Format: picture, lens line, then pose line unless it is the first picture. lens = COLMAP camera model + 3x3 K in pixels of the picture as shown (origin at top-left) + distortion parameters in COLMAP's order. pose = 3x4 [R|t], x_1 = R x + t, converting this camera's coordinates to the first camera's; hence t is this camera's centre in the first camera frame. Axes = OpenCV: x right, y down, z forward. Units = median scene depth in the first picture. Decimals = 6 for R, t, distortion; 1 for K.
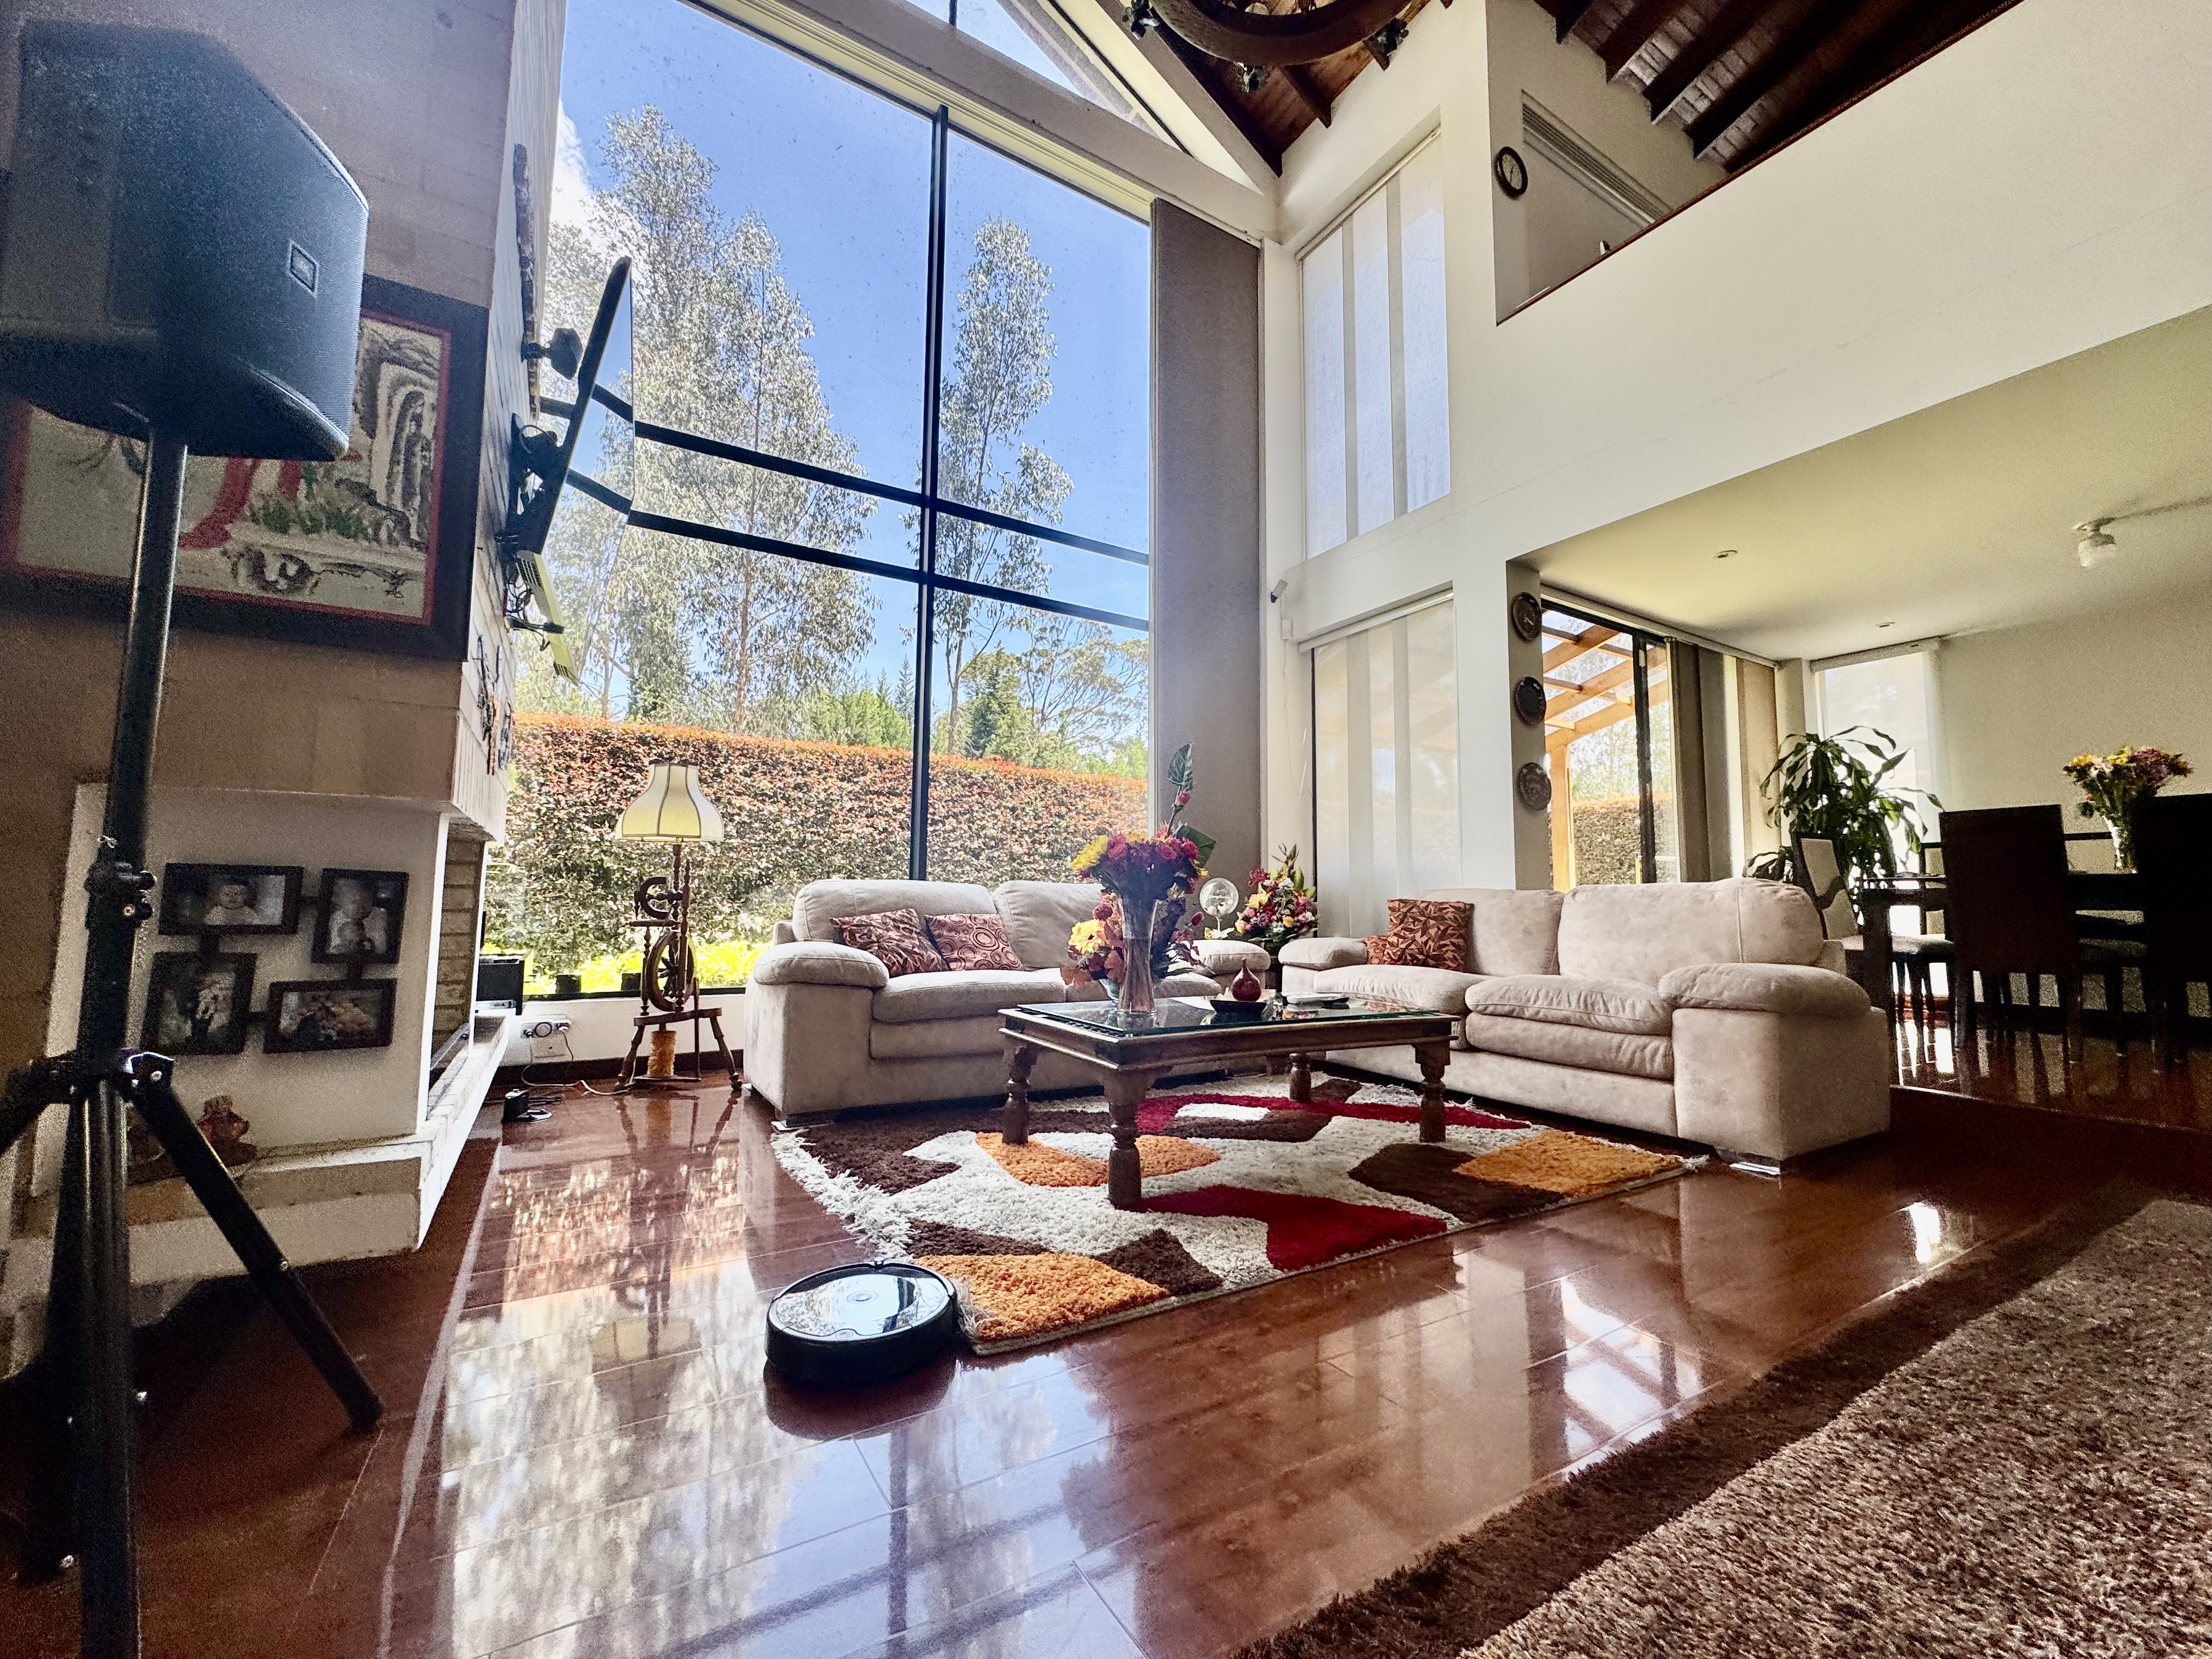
lens RADIAL K [[881.5, 0, 1104.8], [0, 881.5, 828.6], [0, 0, 1]] dist [-0.002581, 0.000487]
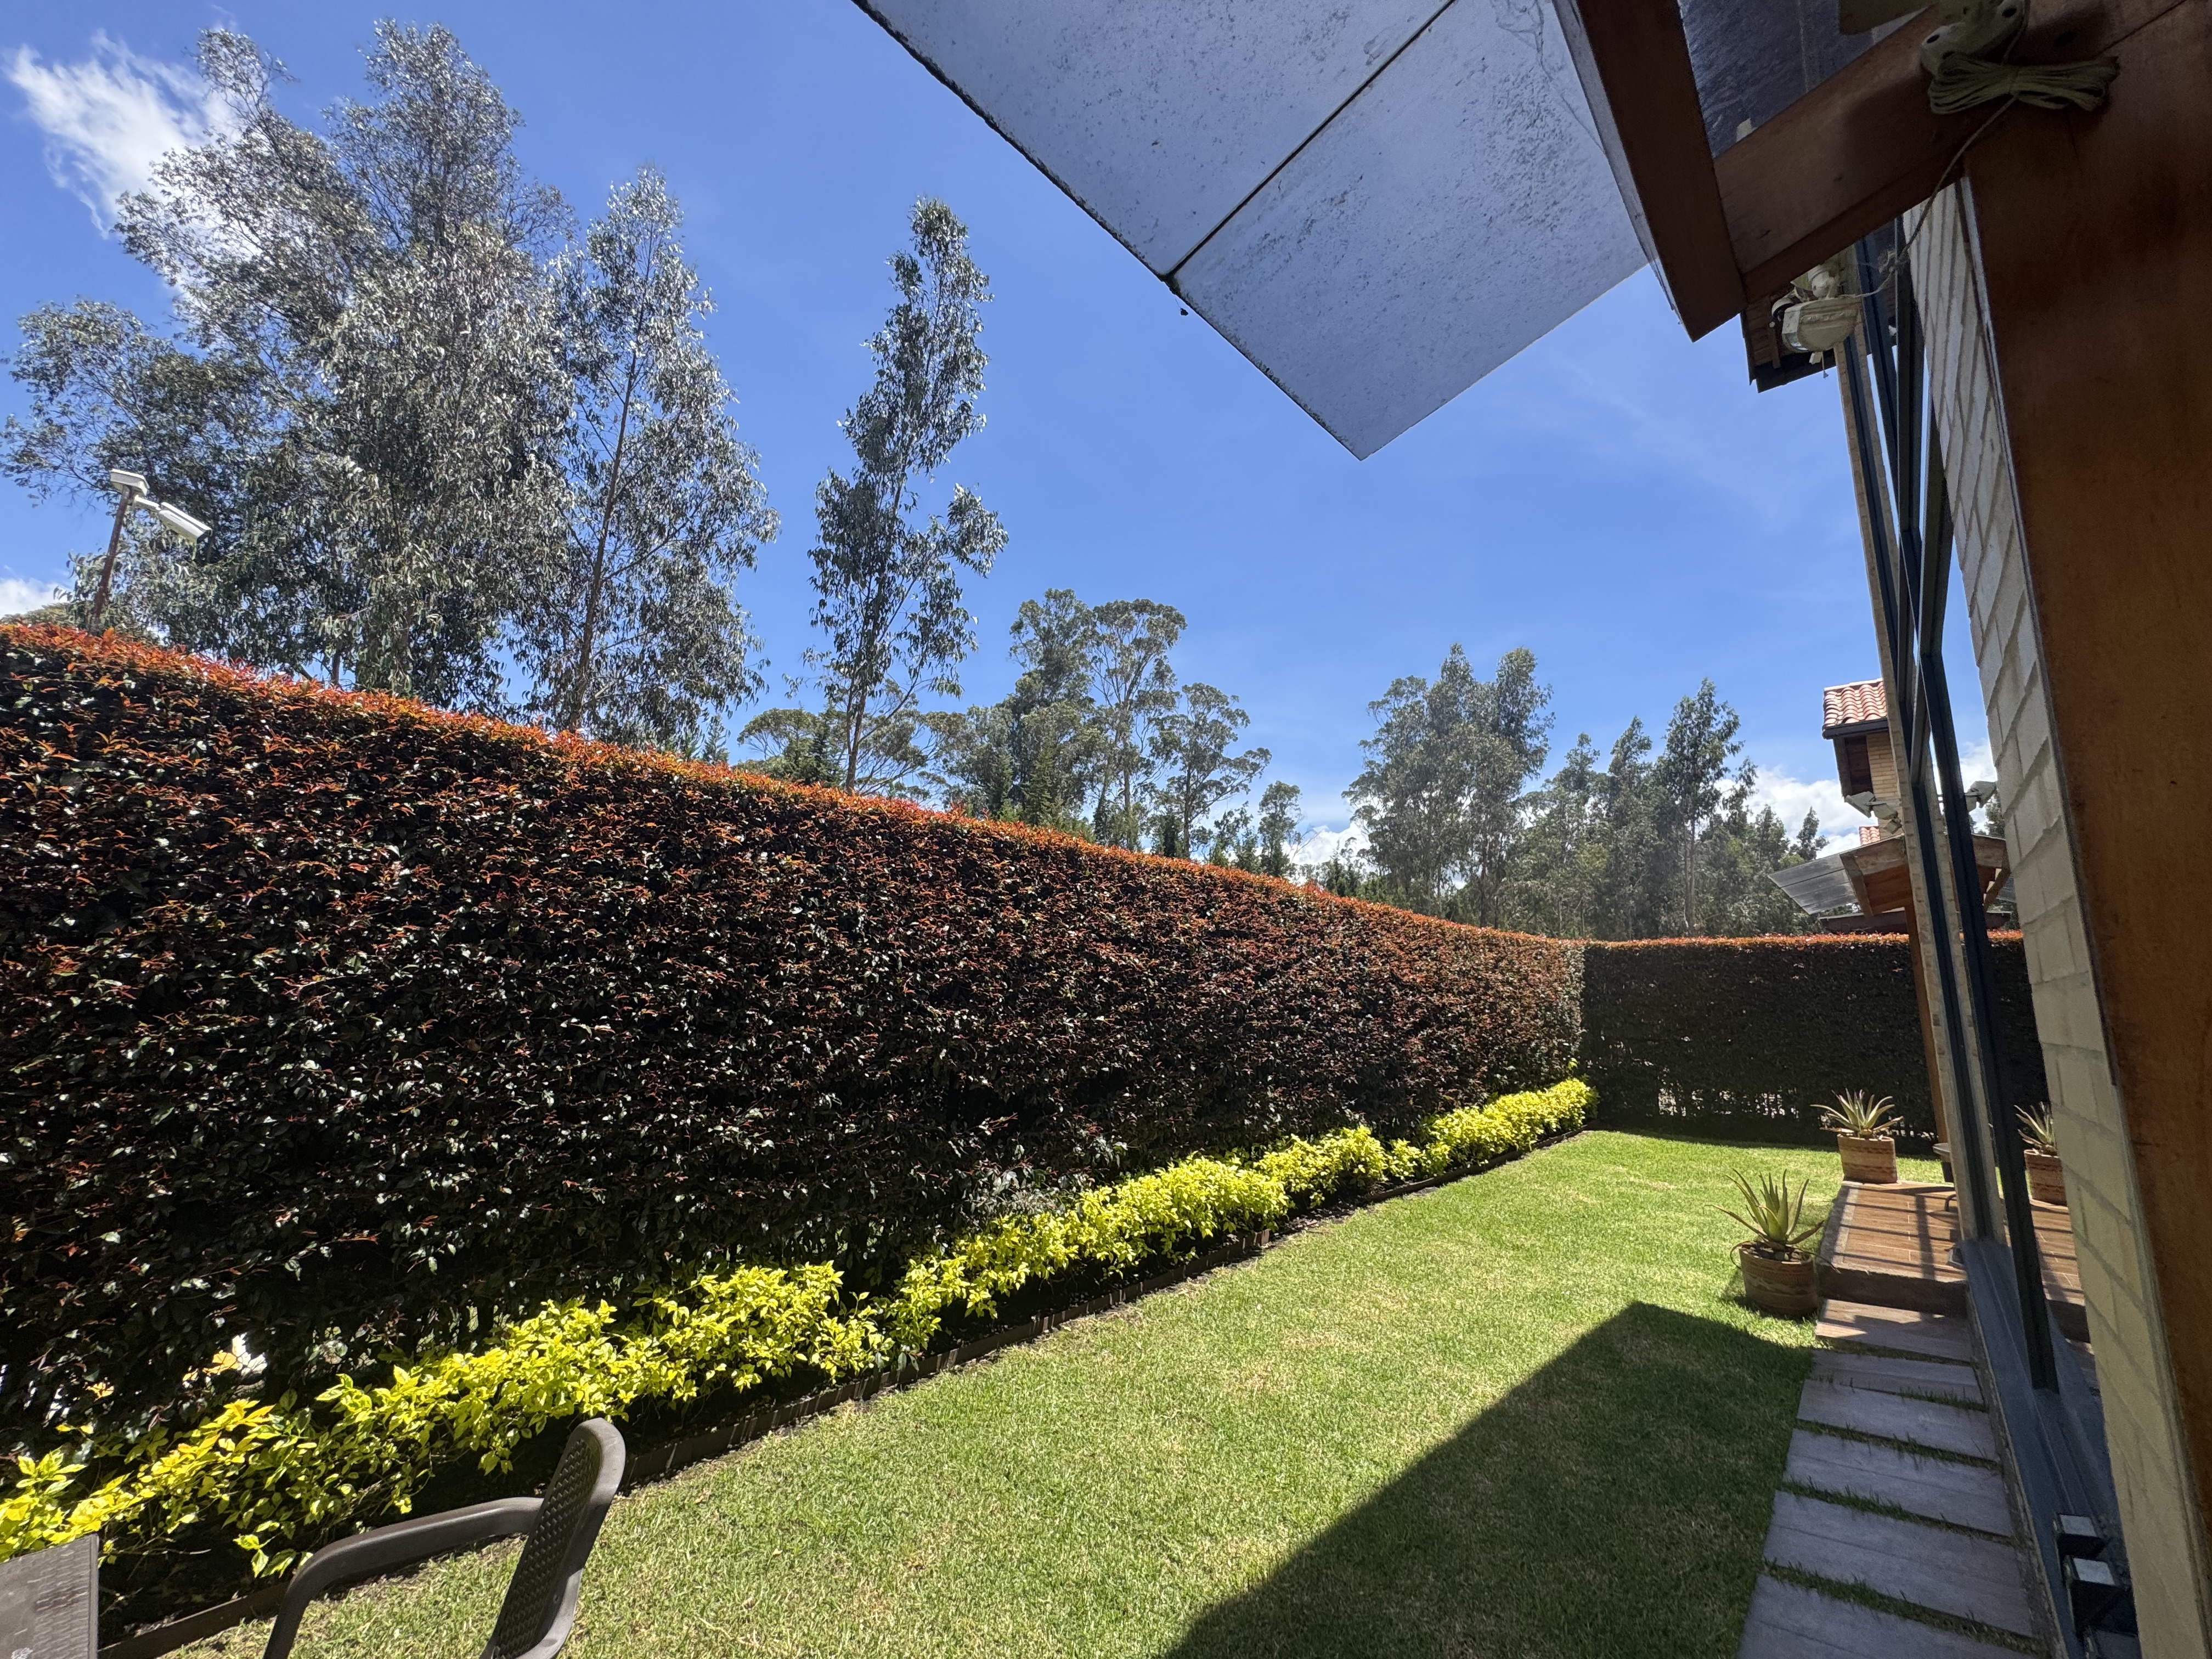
lens RADIAL K [[881.5, 0, 1106.9], [0, 881.5, 831.0], [0, 0, 1]] dist [-0.002581, 0.000487]
pose [[0.953418, 0.060055, 0.295614, -1.102831], [-0.034938, 0.995371, -0.089531, -0.109880], [-0.299622, 0.075032, 0.951103, 0.747298]]
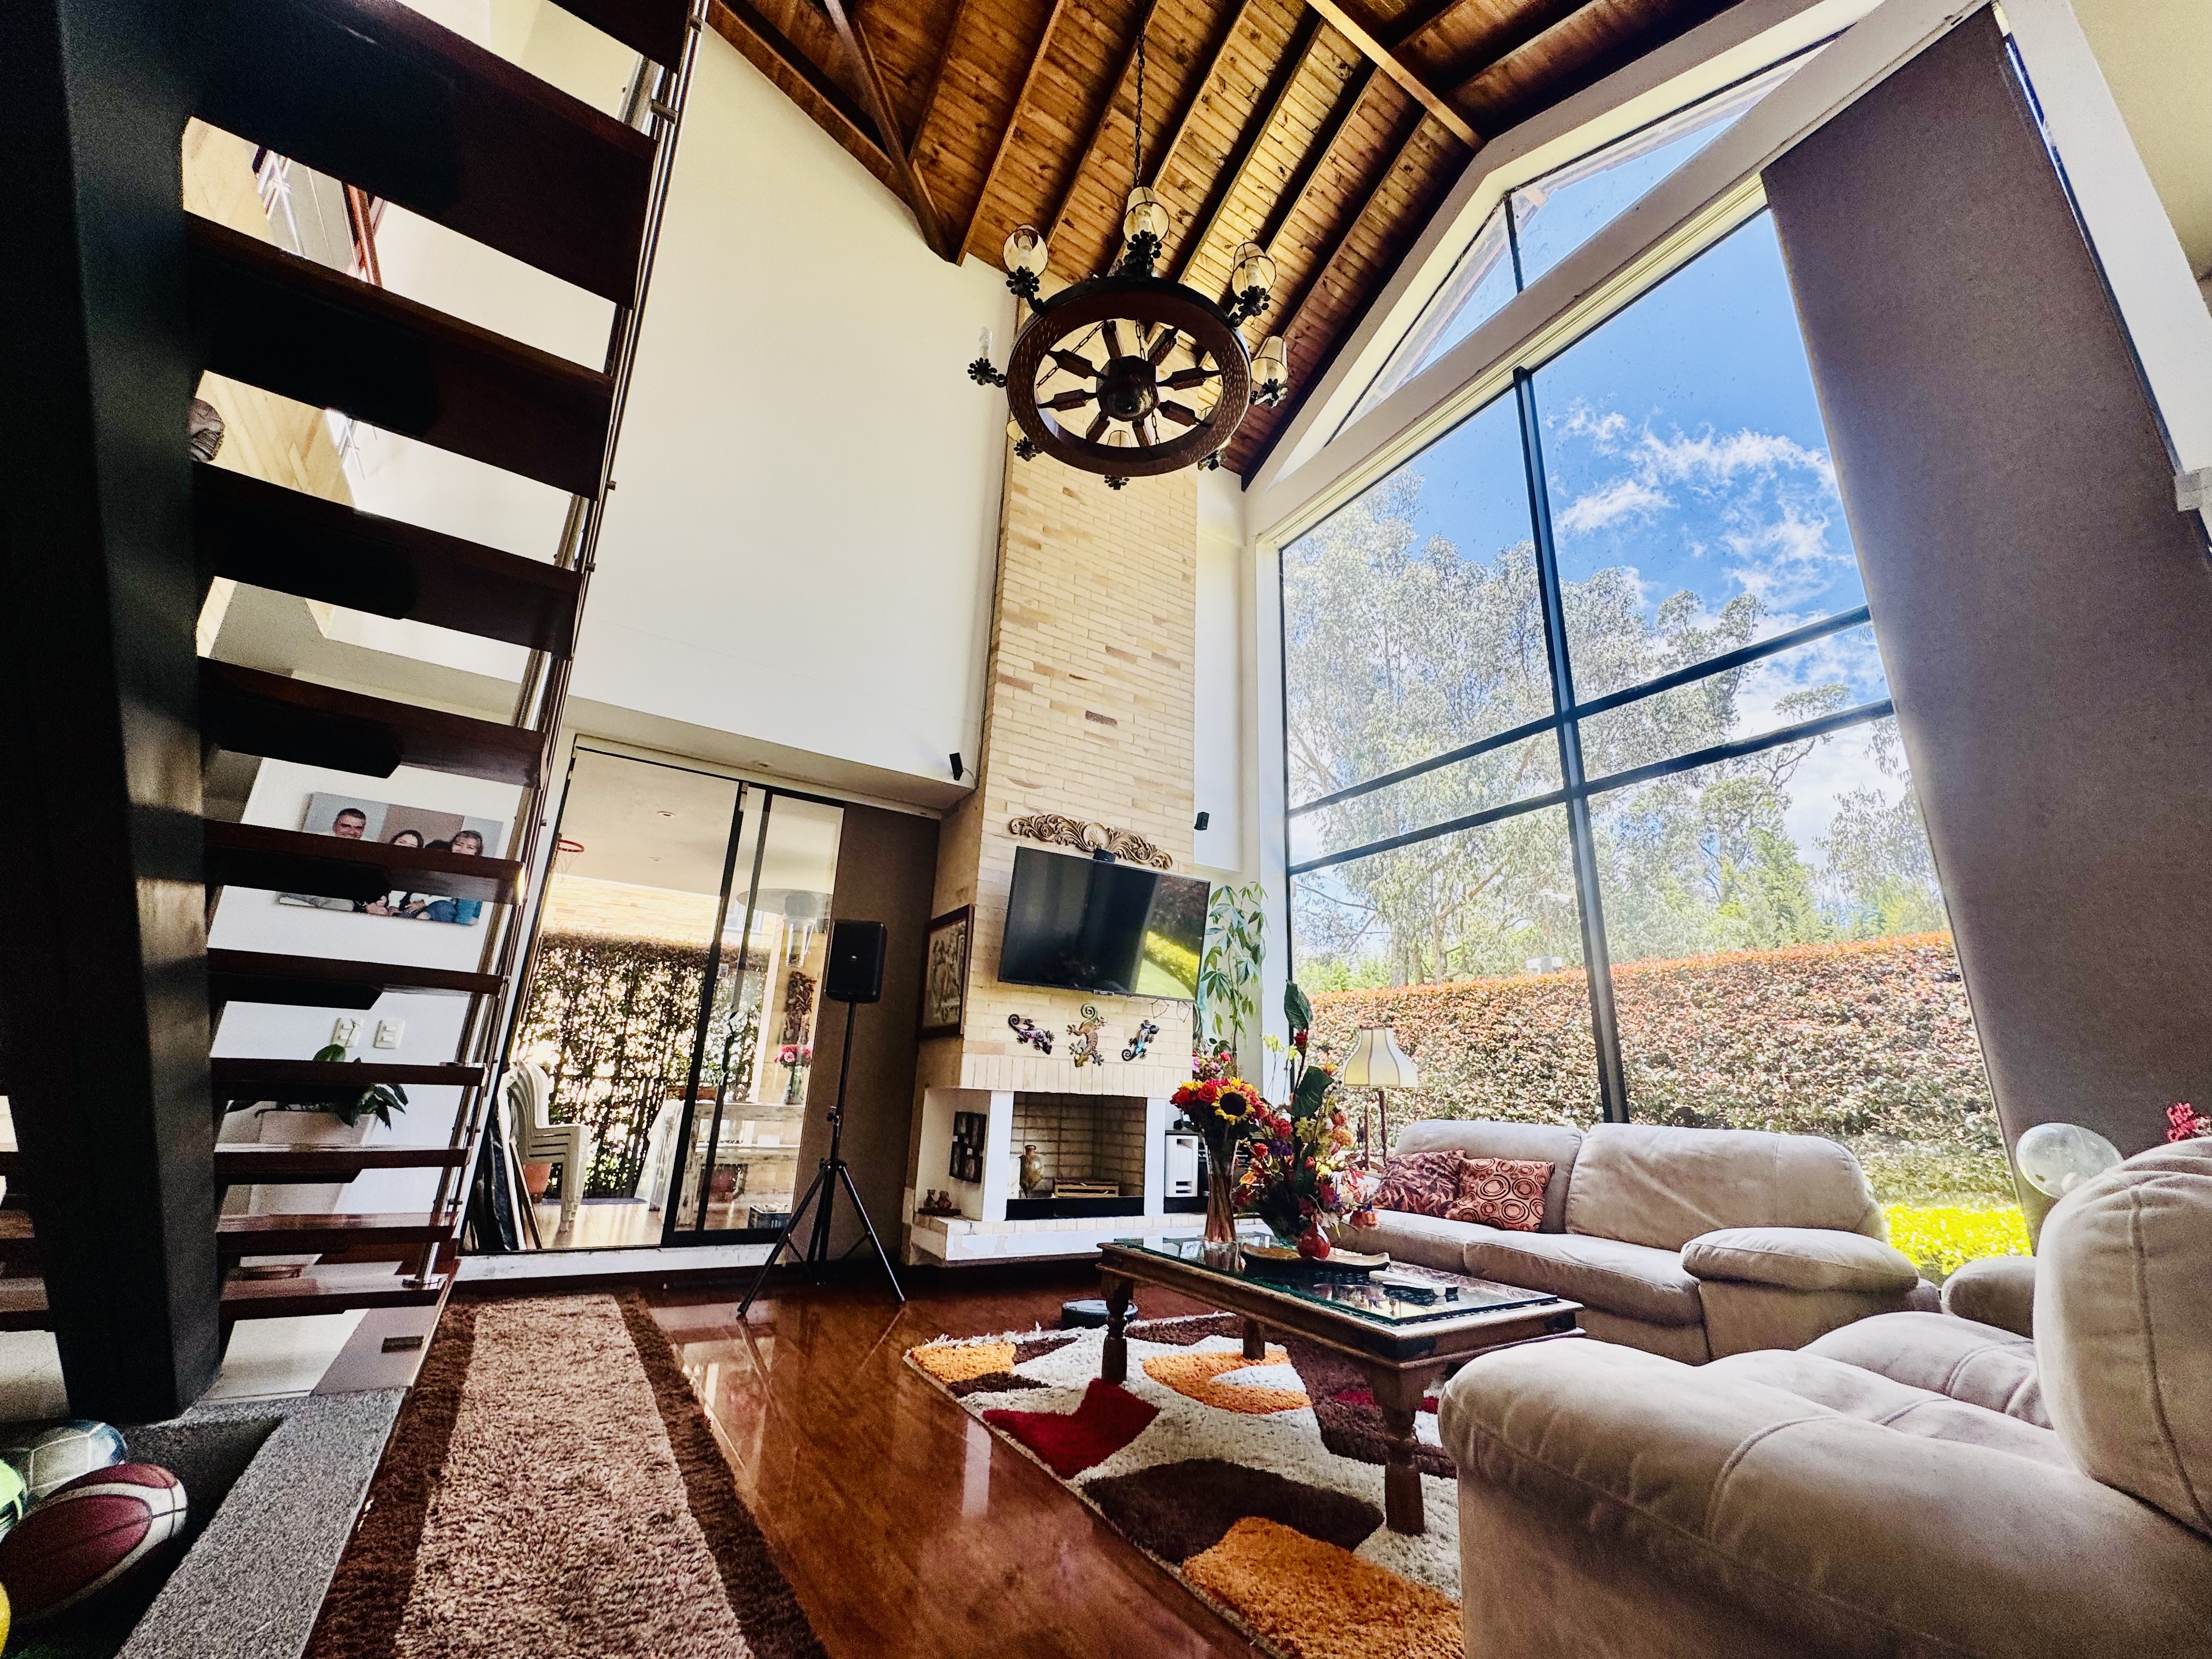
lens RADIAL K [[881.5, 0, 1106.0], [0, 881.5, 838.1], [0, 0, 1]] dist [-0.002581, 0.000487]
pose [[0.020522, -0.297480, -0.954508, 0.830115], [0.052535, 0.953711, -0.296102, 0.024190], [0.998408, -0.044069, 0.035201, 0.544296]]
